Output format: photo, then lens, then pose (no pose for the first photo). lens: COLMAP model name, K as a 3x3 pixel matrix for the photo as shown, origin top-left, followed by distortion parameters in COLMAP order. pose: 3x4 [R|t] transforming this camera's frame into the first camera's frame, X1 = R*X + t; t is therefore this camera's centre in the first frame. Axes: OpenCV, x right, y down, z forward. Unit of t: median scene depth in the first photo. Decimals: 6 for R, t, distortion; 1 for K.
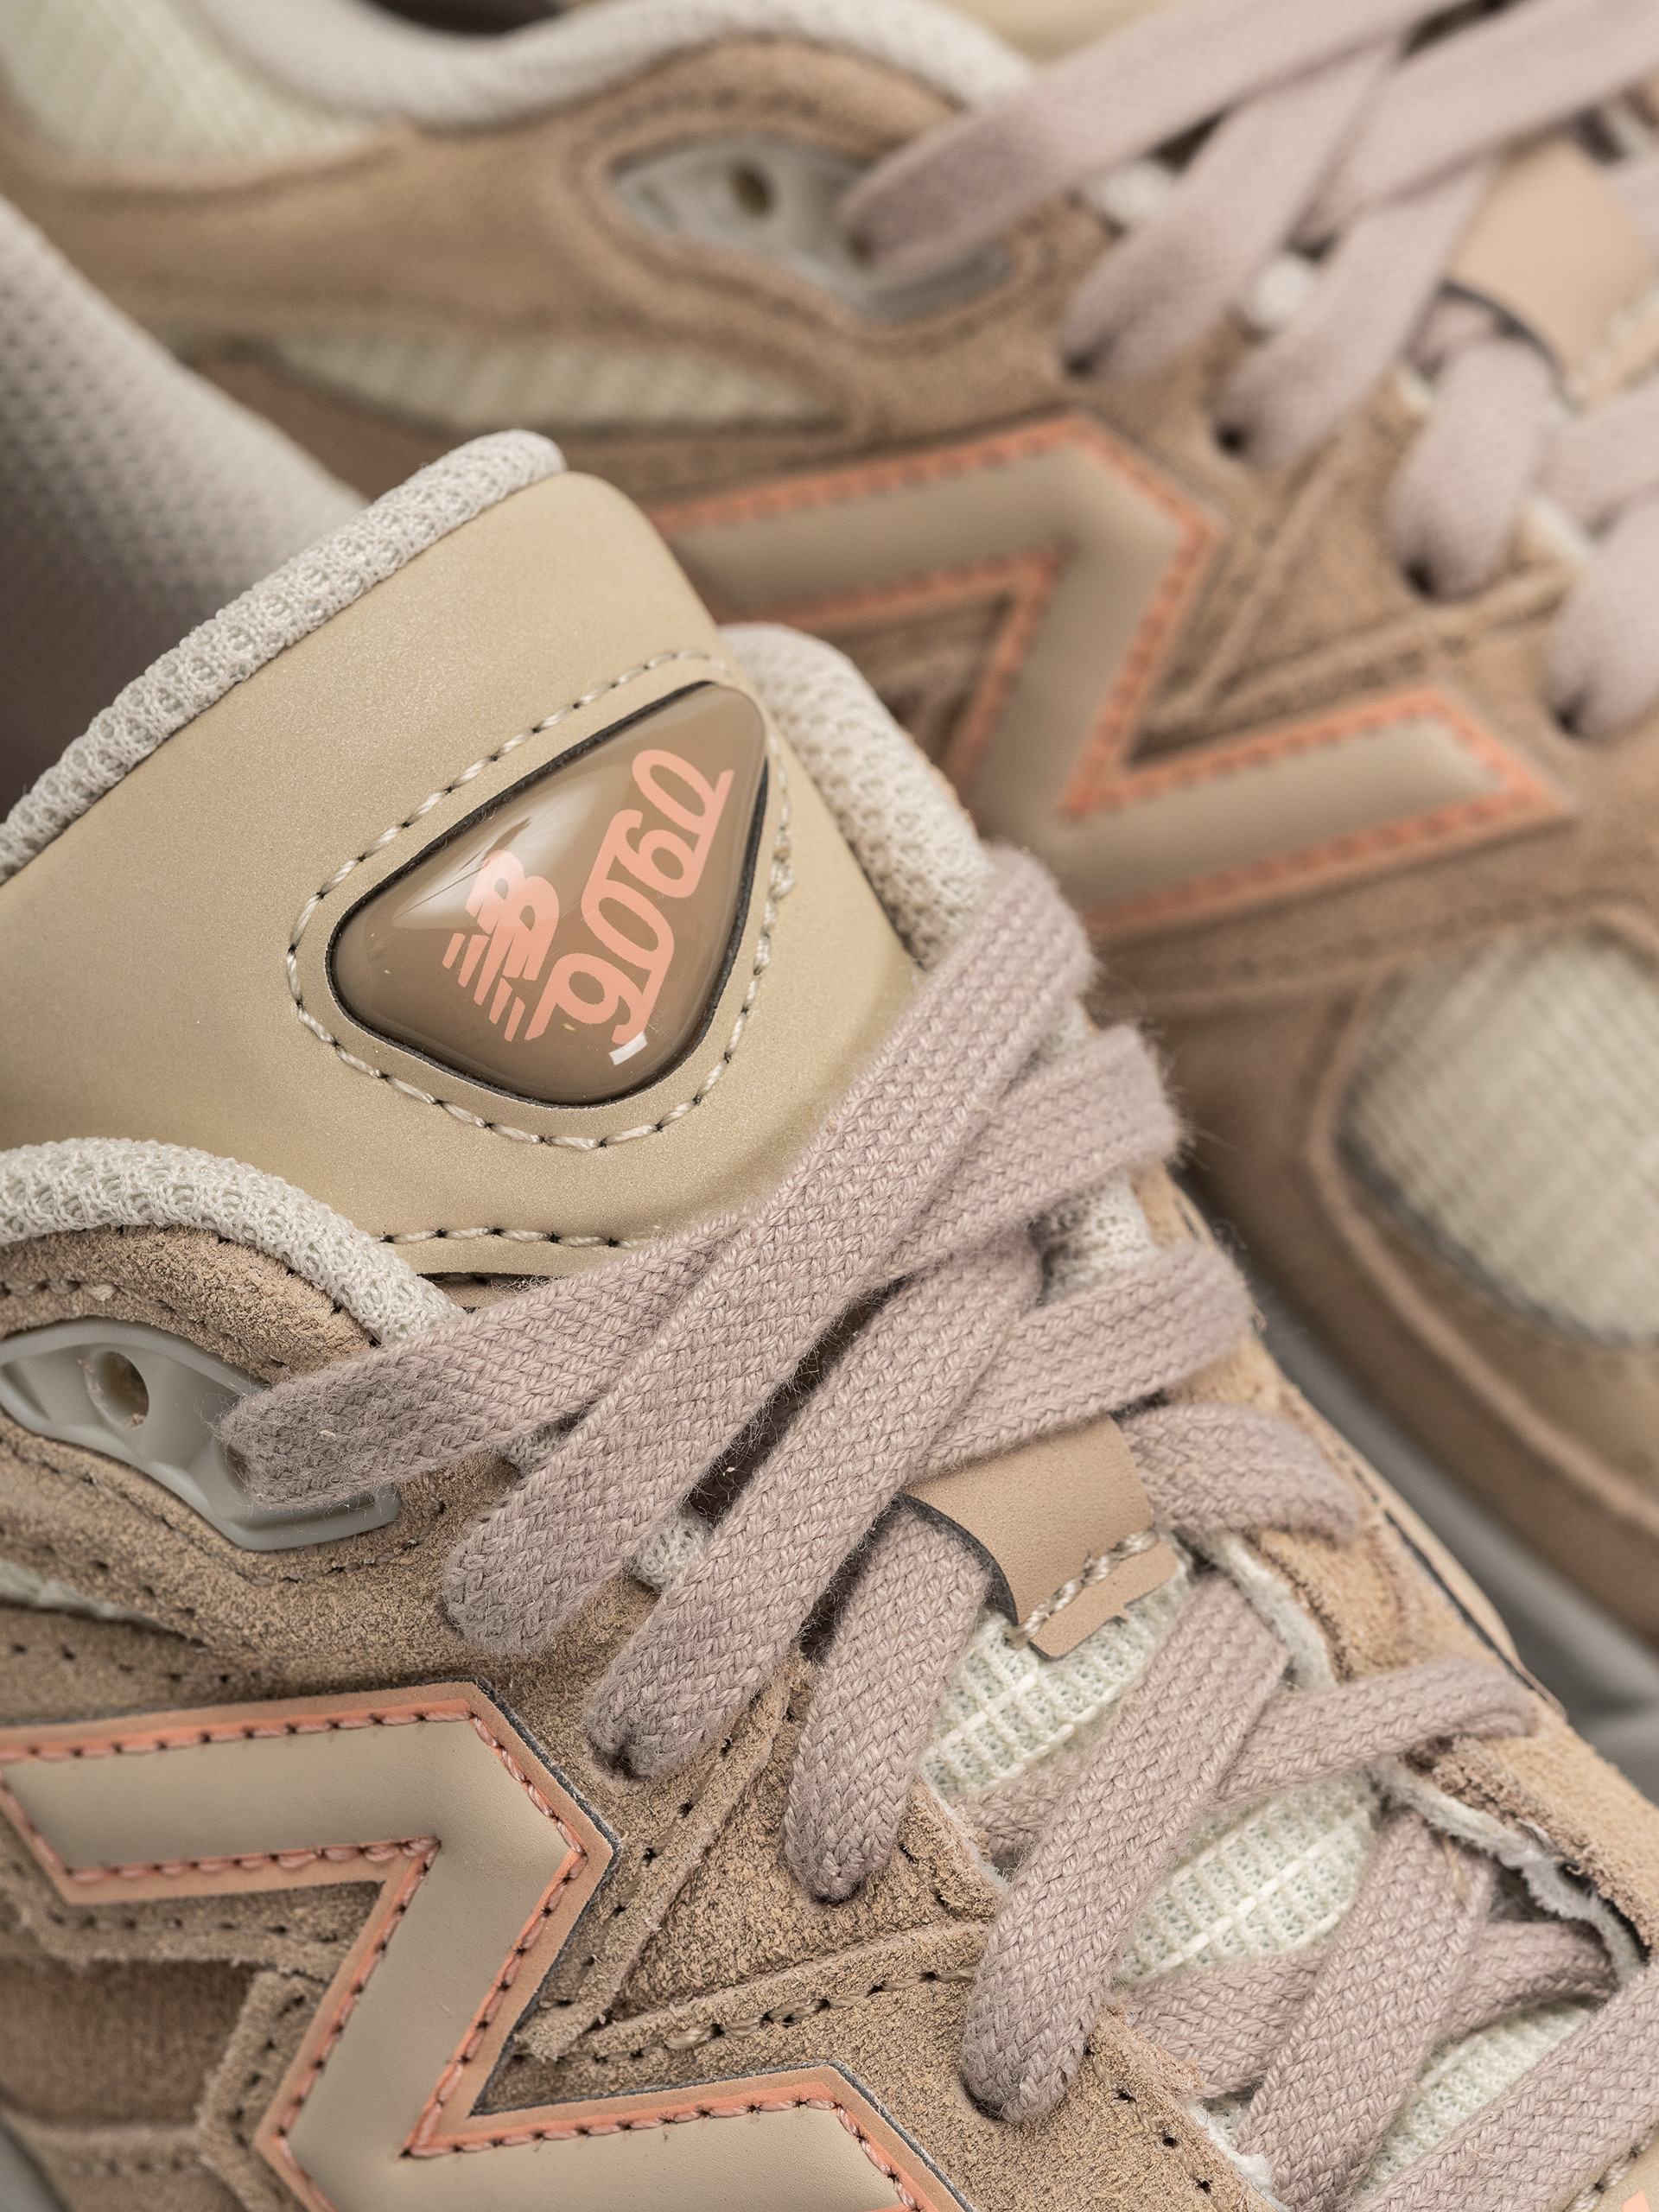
lens RADIAL K [[6619.0, 0, 819.3], [0, 6619.0, 1103.1], [0, 0, 1]] dist [0.108447, 0.000000]
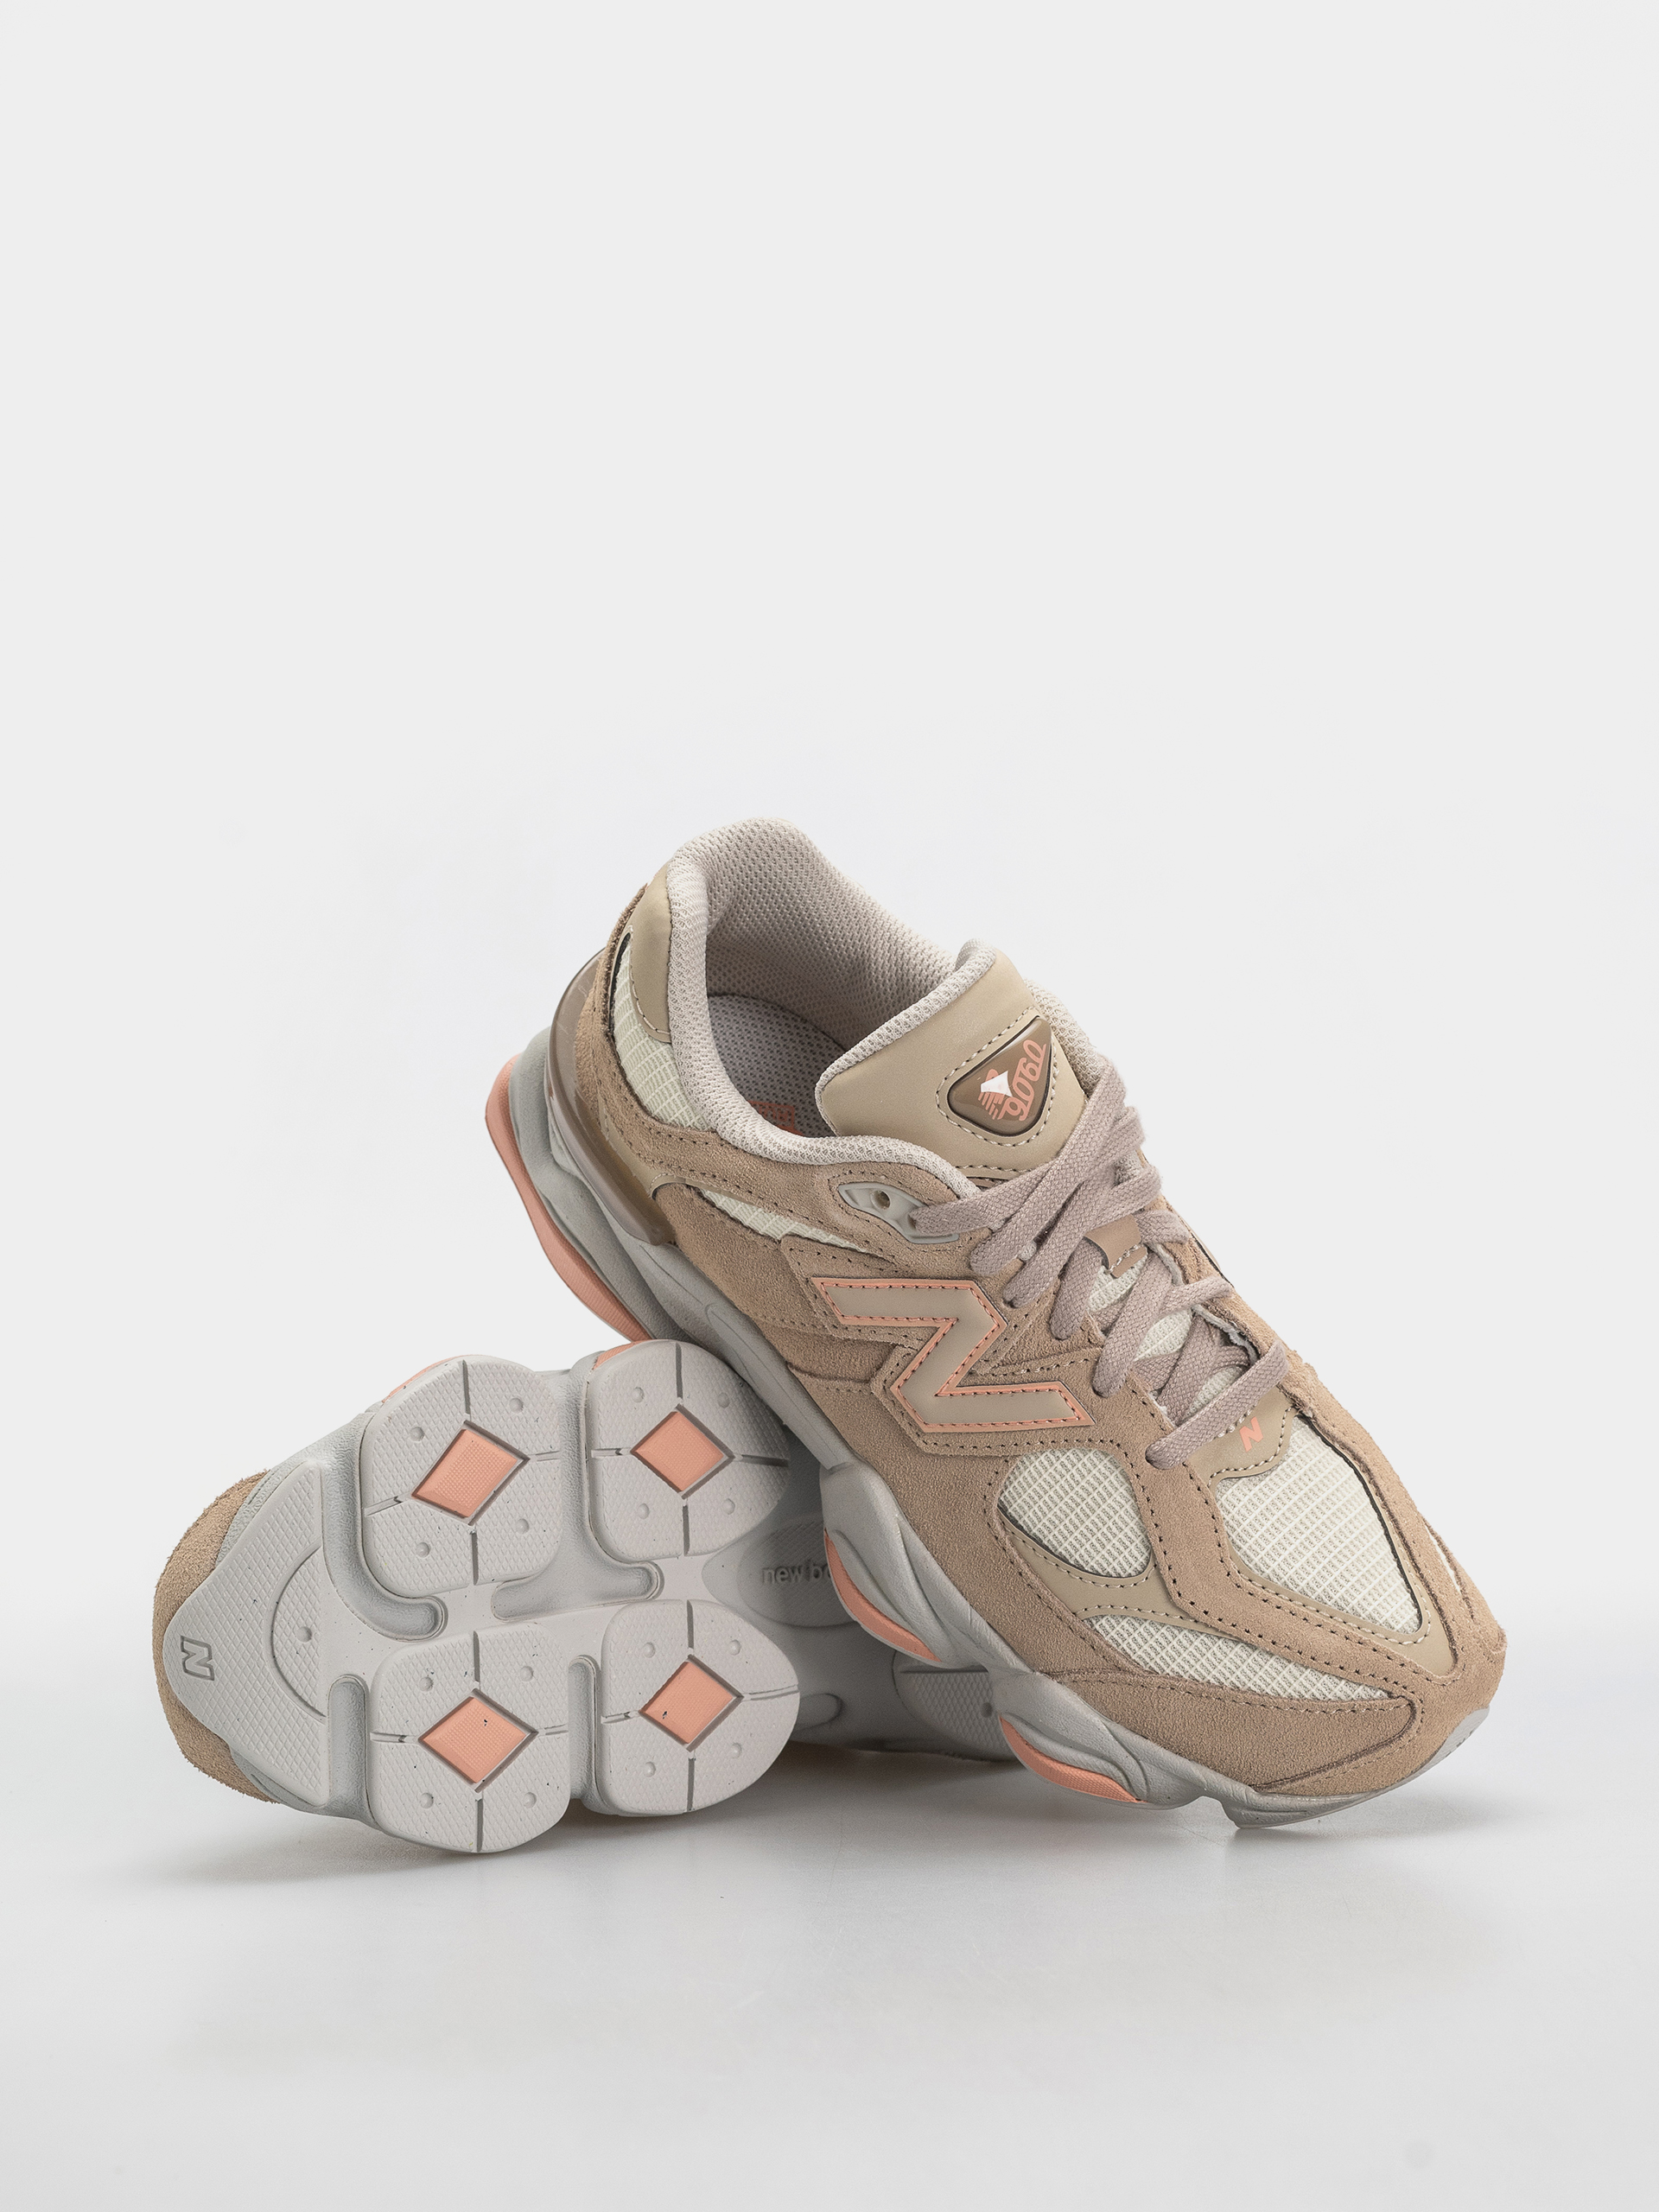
lens RADIAL K [[6619.0, 0, 841.2], [0, 6619.0, 1119.2], [0, 0, 1]] dist [0.108447, 0.000000]
pose [[0.988728, 0.038422, 0.144711, -0.688915], [-0.061721, 0.985164, 0.160133, -0.618730], [-0.136411, -0.167259, 0.976430, -2.747296]]
